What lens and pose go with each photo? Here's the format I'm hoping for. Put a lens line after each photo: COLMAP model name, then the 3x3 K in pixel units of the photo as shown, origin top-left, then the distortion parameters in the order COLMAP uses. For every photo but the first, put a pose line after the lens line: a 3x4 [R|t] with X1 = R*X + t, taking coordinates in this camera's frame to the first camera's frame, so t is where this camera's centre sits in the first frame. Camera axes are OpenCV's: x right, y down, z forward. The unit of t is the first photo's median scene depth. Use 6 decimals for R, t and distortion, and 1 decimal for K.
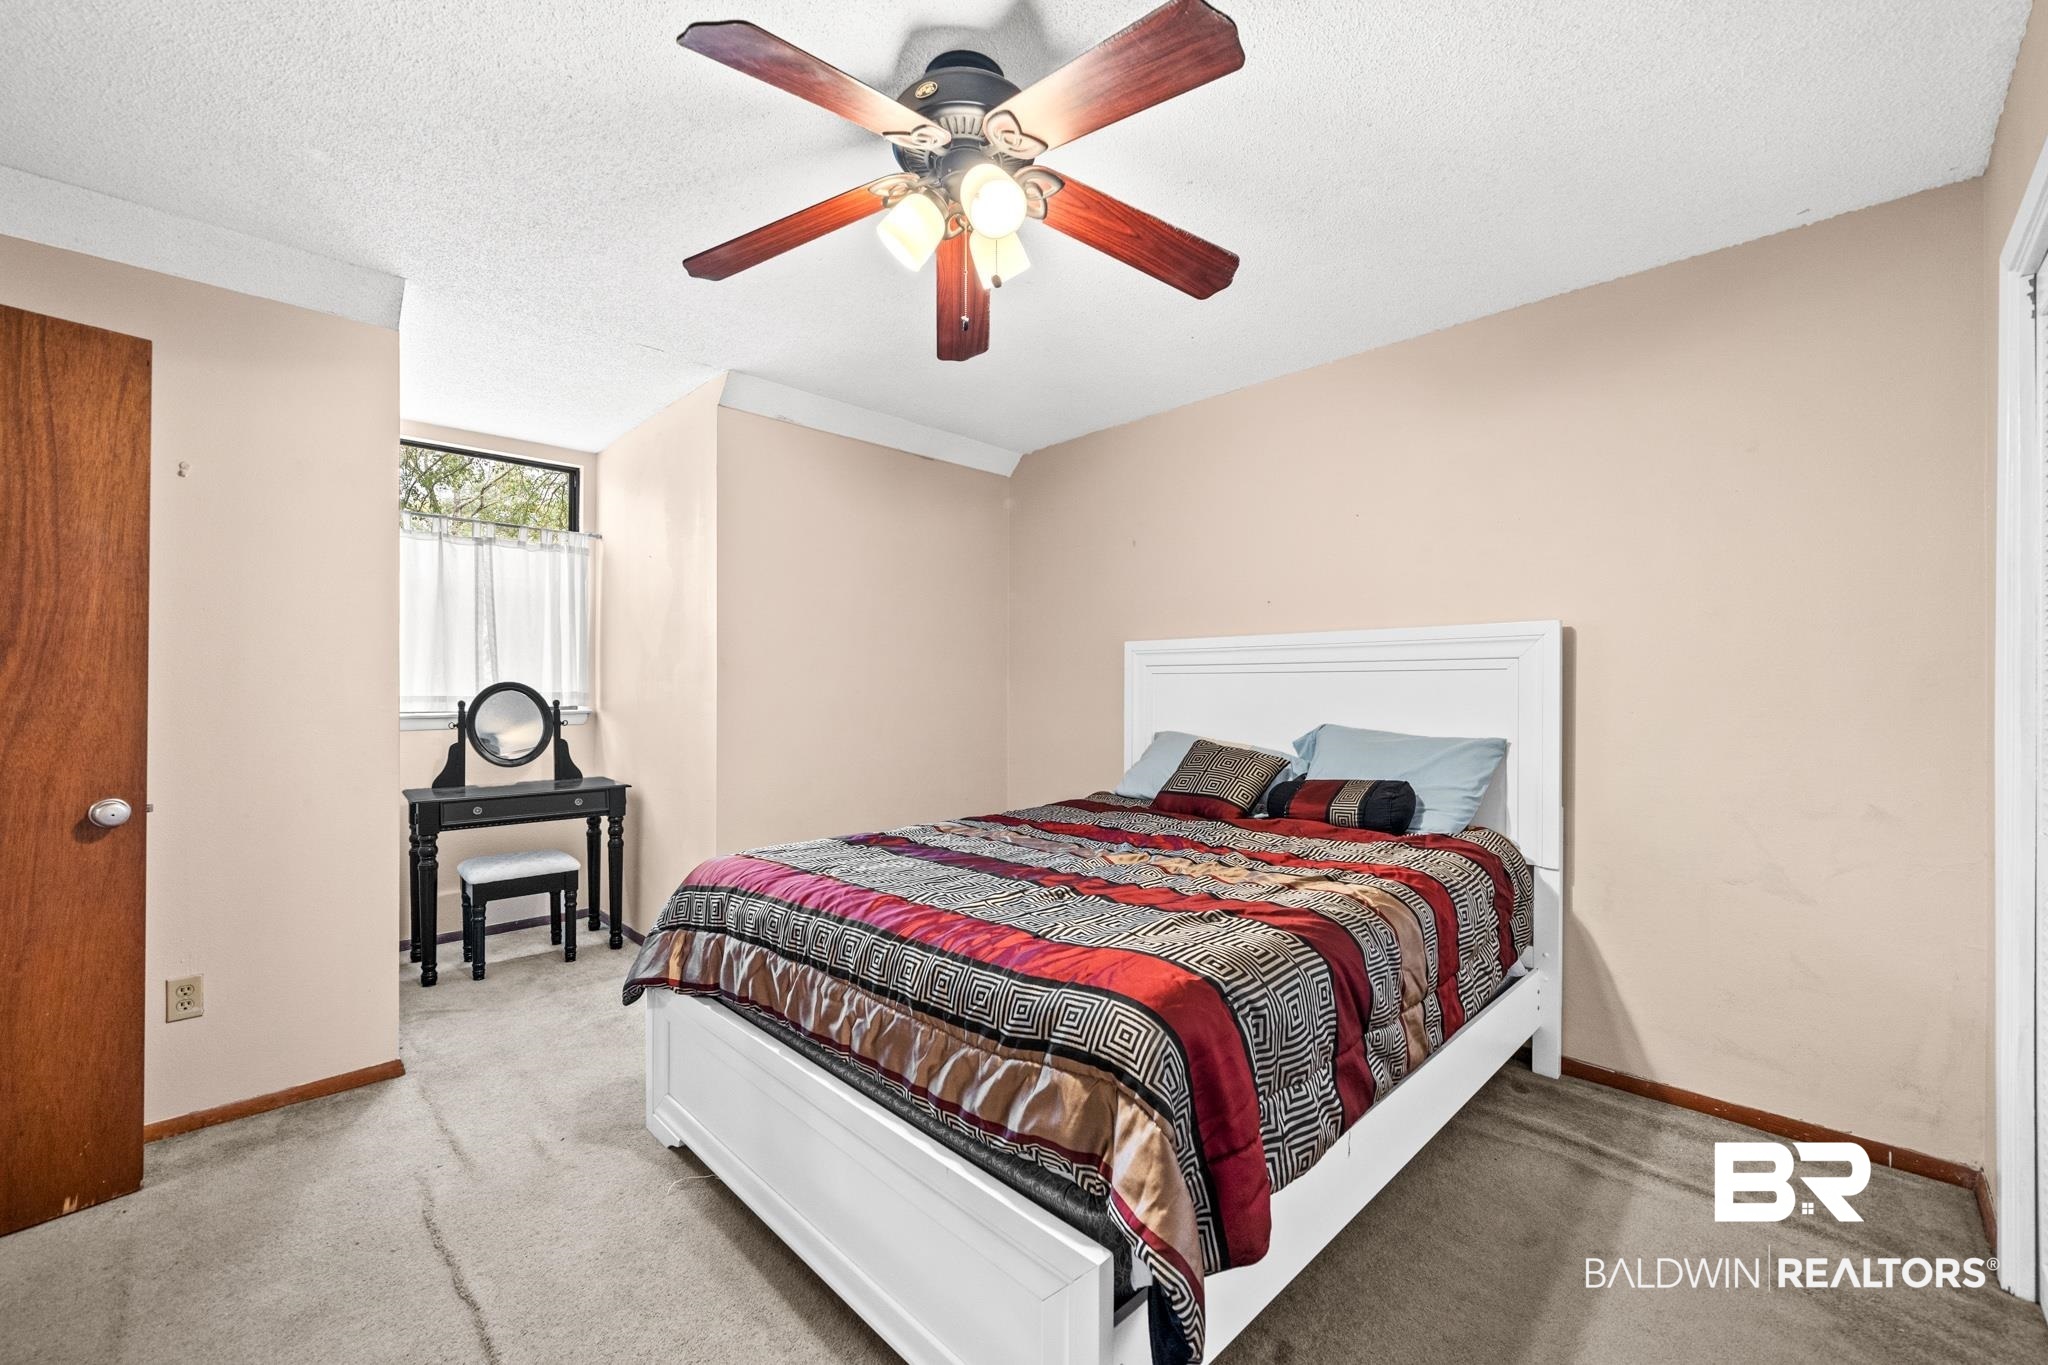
lens RADIAL K [[811.0, 0, 1029.4], [0, 811.0, 697.1], [0, 0, 1]] dist [-0.004574, 0.000802]
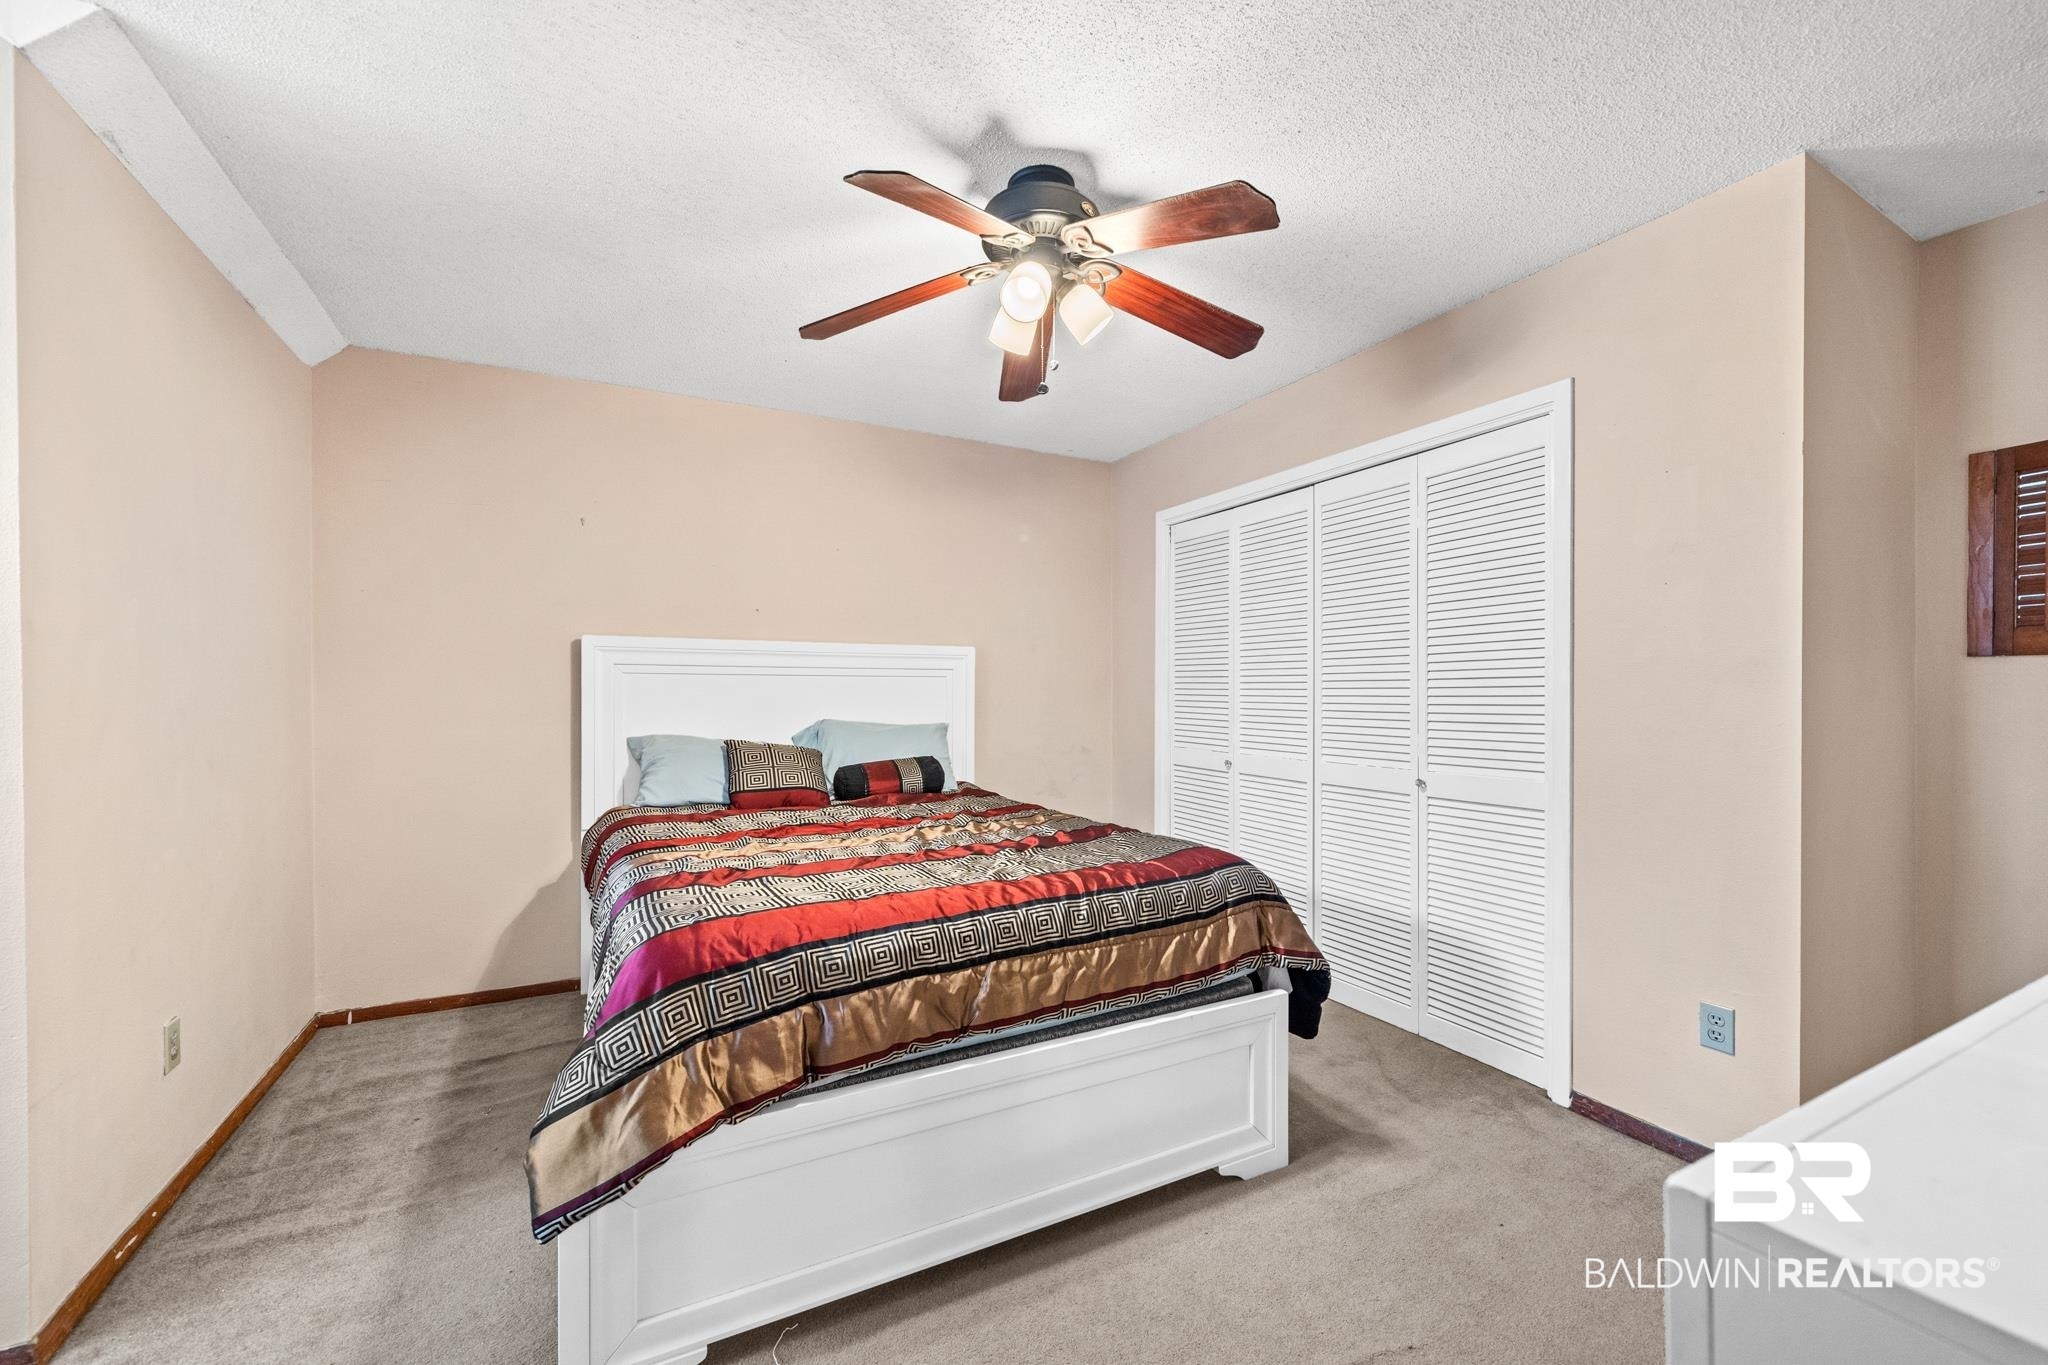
lens RADIAL K [[811.0, 0, 1026.0], [0, 811.0, 678.1], [0, 0, 1]] dist [-0.004574, 0.000802]
pose [[0.307815, 0.008895, 0.951405, -0.804615], [0.008215, 0.999894, -0.012006, -0.012001], [-0.951411, 0.011512, 0.307709, 0.408367]]
